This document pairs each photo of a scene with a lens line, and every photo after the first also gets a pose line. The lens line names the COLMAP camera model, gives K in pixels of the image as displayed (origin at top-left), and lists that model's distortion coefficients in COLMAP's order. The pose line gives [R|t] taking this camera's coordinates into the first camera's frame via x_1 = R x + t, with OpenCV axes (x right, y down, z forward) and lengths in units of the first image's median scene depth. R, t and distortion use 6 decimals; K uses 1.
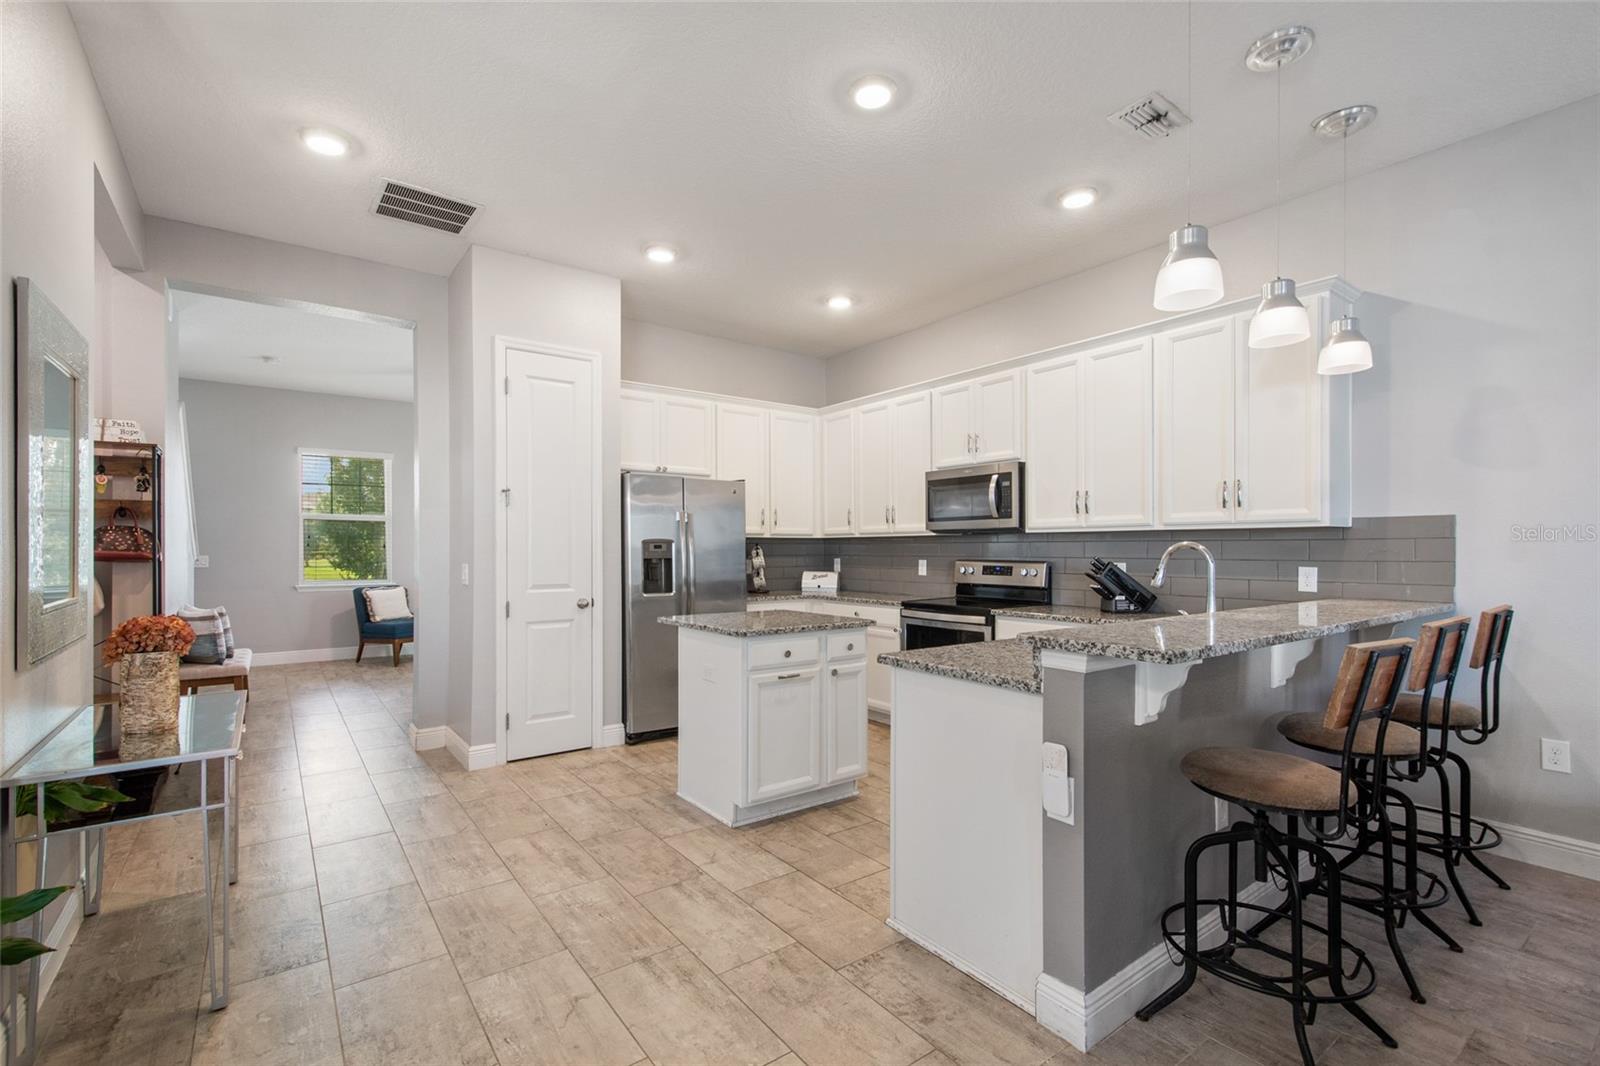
lens RADIAL K [[719.6, 0, 798.8], [0, 719.6, 542.1], [0, 0, 1]] dist [0.011639, -0.001556]
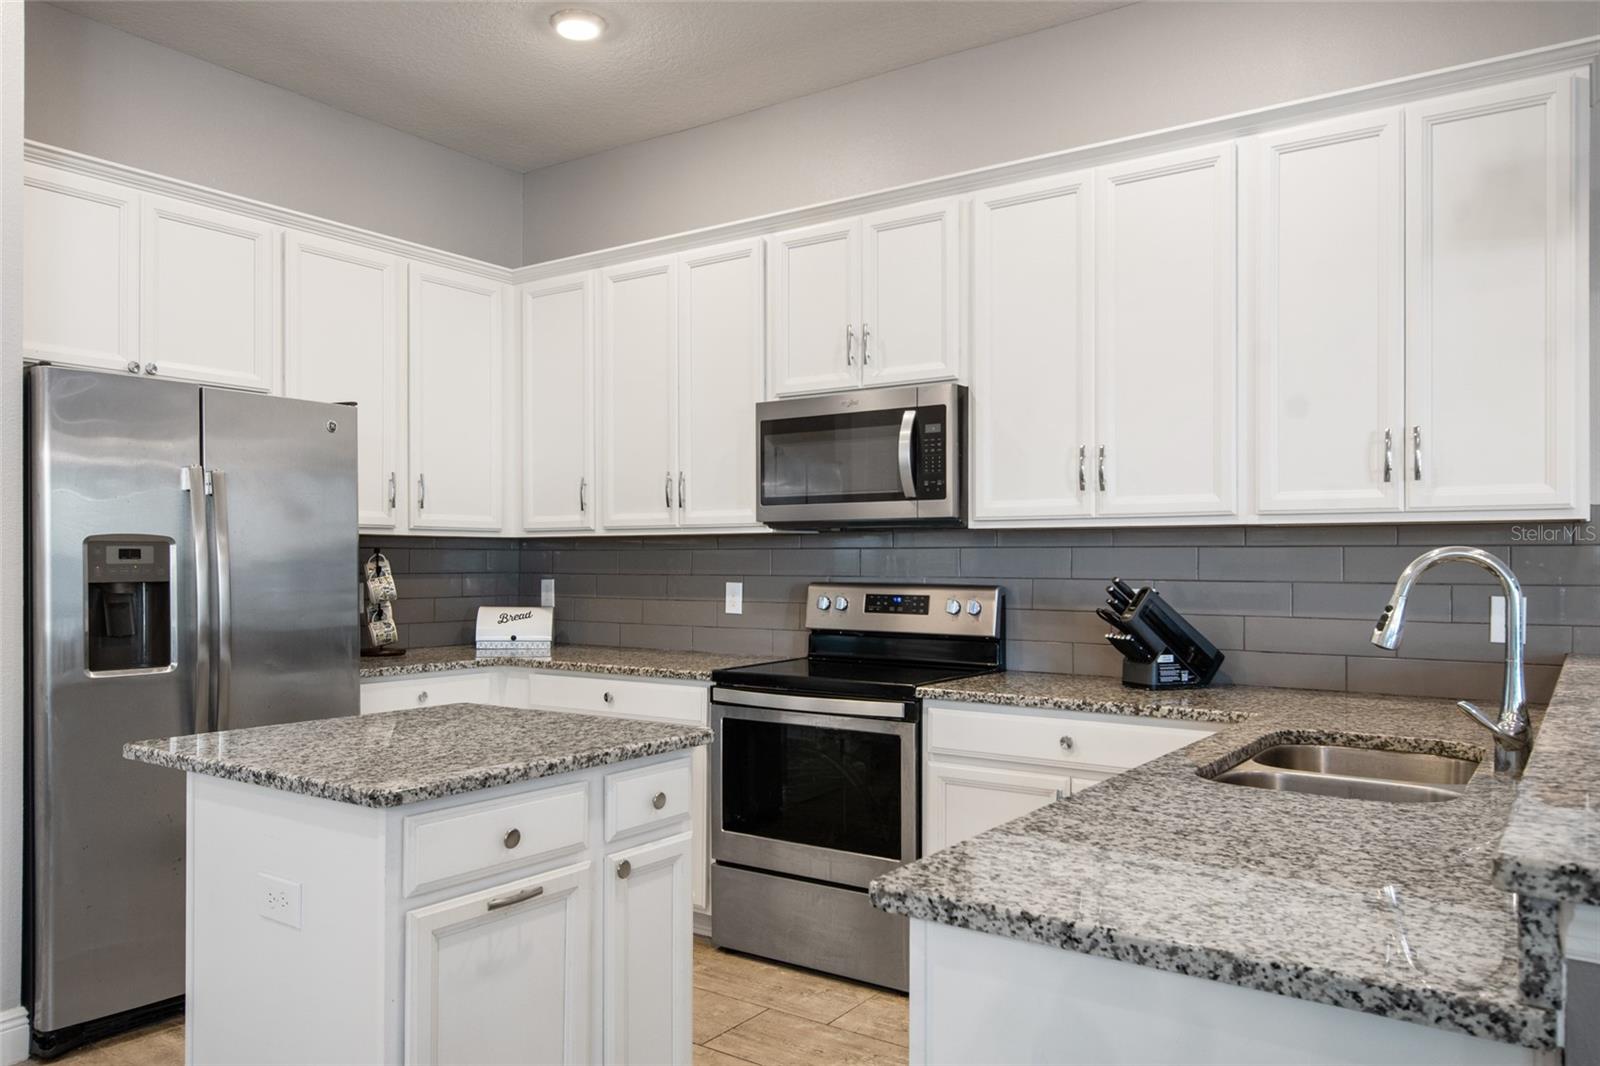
lens RADIAL K [[1155.4, 0, 805.1], [0, 1155.4, 554.2], [0, 0, 1]] dist [0.011164, -0.002136]
pose [[0.947315, 0.004420, 0.320272, -0.045314], [-0.005596, 0.999981, 0.002753, 0.002775], [-0.320254, -0.004400, 0.947321, 0.263796]]
